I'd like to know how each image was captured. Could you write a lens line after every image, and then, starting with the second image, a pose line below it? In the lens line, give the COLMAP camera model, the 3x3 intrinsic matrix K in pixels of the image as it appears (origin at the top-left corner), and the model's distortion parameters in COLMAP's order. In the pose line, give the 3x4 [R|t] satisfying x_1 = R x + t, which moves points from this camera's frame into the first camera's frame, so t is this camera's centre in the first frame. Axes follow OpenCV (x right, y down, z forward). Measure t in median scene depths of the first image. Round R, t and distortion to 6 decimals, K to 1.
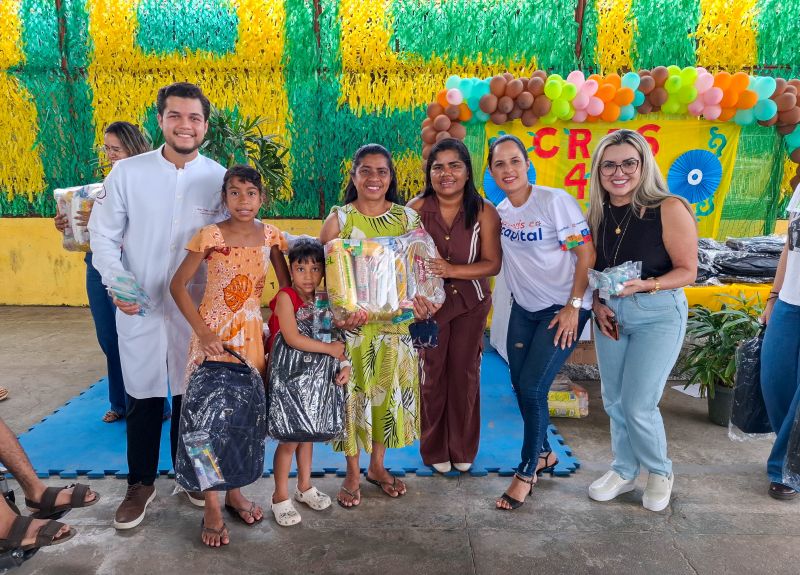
lens RADIAL K [[584.6, 0, 392.5], [0, 584.6, 311.1], [0, 0, 1]] dist [0.042320, -0.043330]
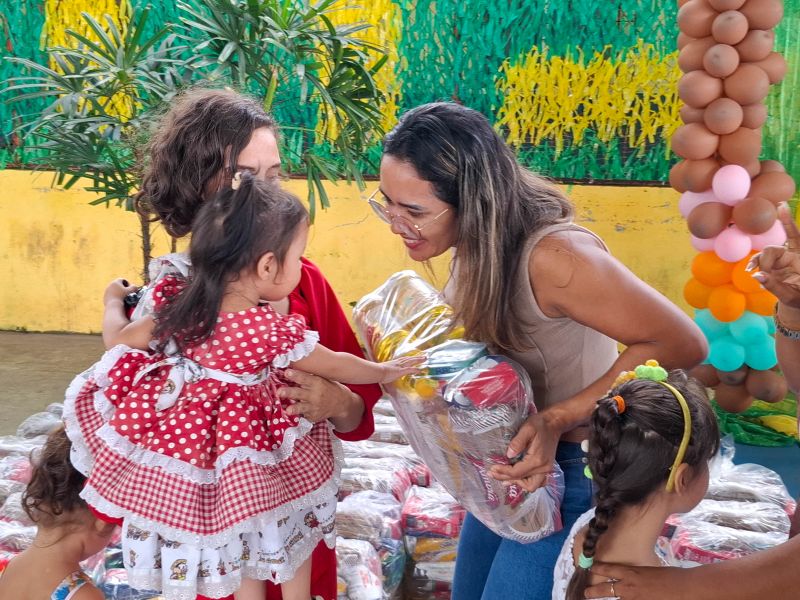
lens RADIAL K [[997.5, 0, 387.7], [0, 997.5, 279.9], [0, 0, 1]] dist [0.050456, 0.000000]
pose [[0.981734, 0.039700, -0.186073, -0.016989], [-0.040726, 0.999169, -0.001691, -0.073564], [0.185851, 0.009238, 0.982534, 0.162235]]
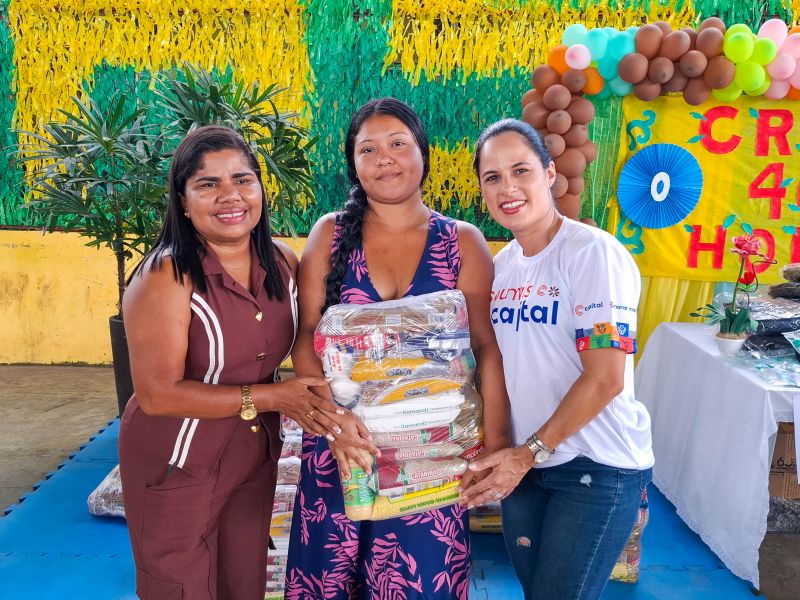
lens RADIAL K [[809.8, 0, 395.3], [0, 809.8, 307.4], [0, 0, 1]] dist [0.034704, 0.000000]
pose [[0.999488, 0.020856, -0.024257, -0.053966], [-0.021930, 0.998751, -0.044898, -0.043236], [0.023290, 0.045407, 0.998697, 0.111303]]
